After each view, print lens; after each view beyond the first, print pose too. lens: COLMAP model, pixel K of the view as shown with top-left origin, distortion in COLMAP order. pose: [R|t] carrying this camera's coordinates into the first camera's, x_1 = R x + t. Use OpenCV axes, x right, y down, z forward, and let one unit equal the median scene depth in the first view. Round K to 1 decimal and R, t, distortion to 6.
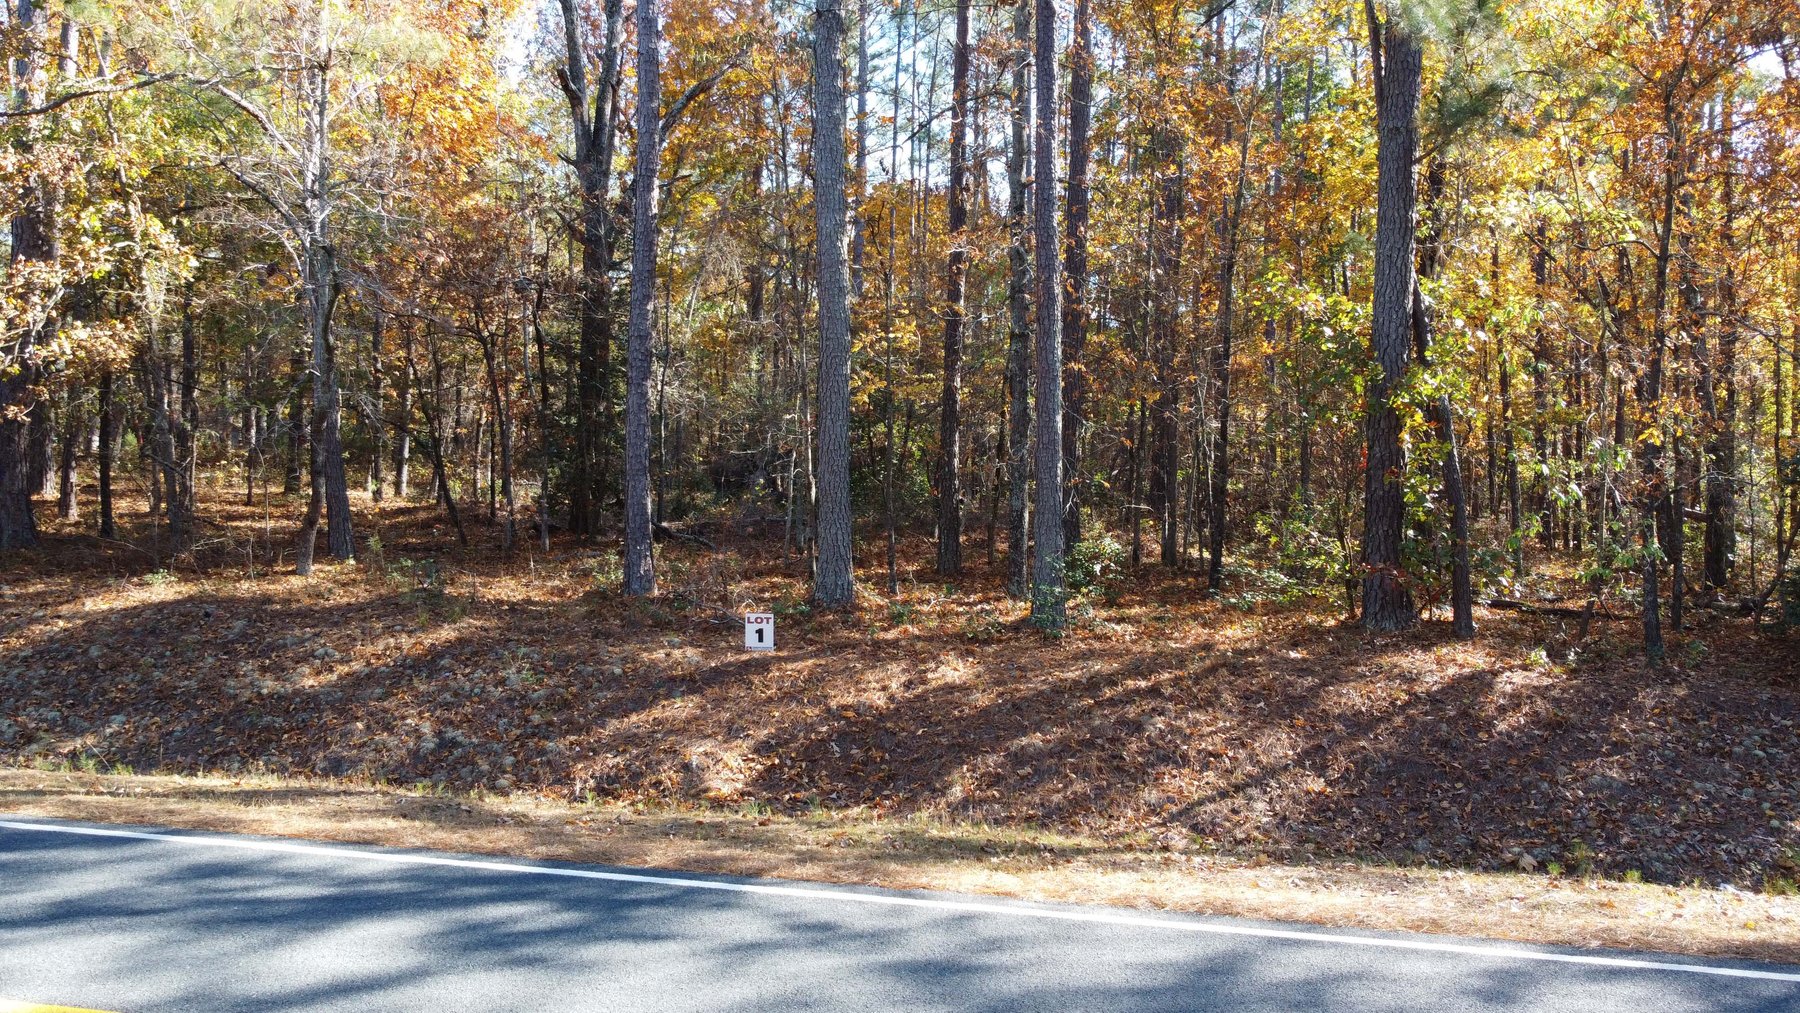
lens RADIAL K [[1366.5, 0, 900.0], [0, 1366.5, 506.5], [0, 0, 1]] dist [-0.001186, -0.007192]
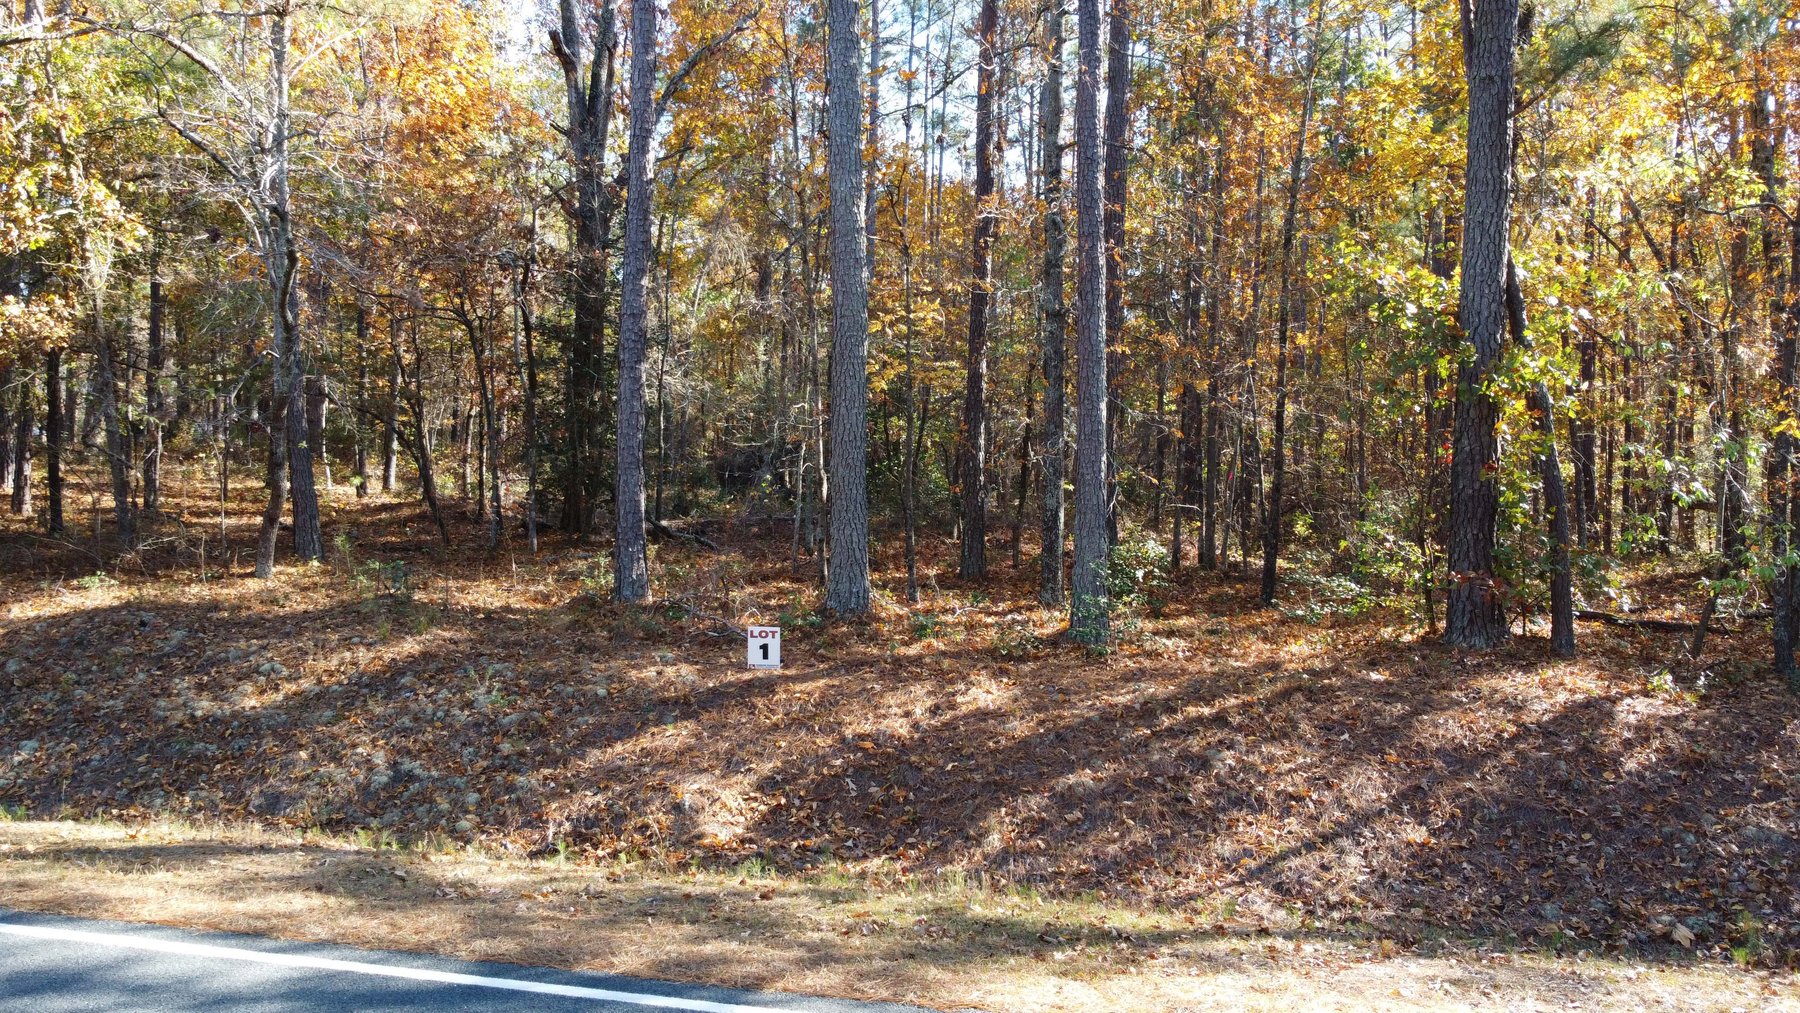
lens RADIAL K [[1366.5, 0, 900.0], [0, 1366.5, 506.5], [0, 0, 1]] dist [-0.001186, -0.007192]
pose [[0.999976, 0.003806, -0.005820, -0.011177], [-0.003795, 0.999991, 0.001836, -0.000548], [0.005827, -0.001814, 0.999981, 0.127964]]
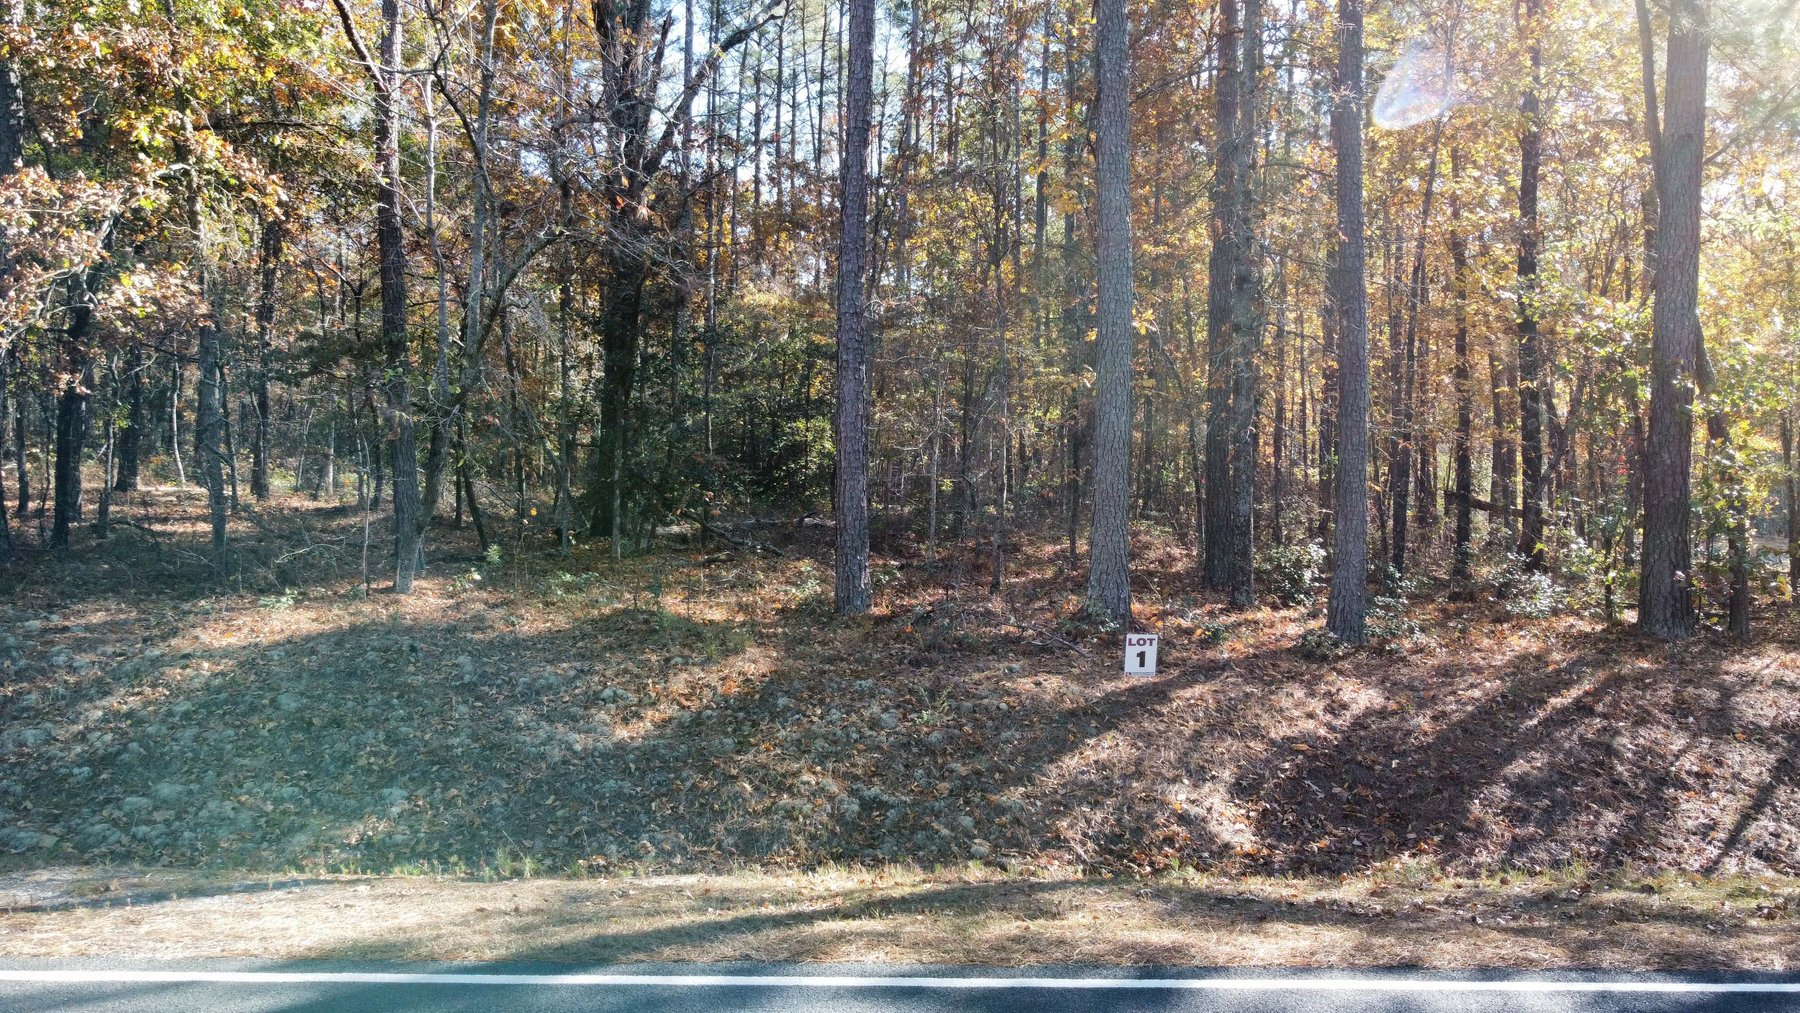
lens RADIAL K [[1366.5, 0, 900.0], [0, 1366.5, 506.5], [0, 0, 1]] dist [-0.001186, -0.007192]
pose [[0.965573, 0.003354, 0.260111, -0.492948], [-0.004083, 0.999989, 0.002261, -0.005419], [-0.260101, -0.003245, 0.965576, 0.196709]]
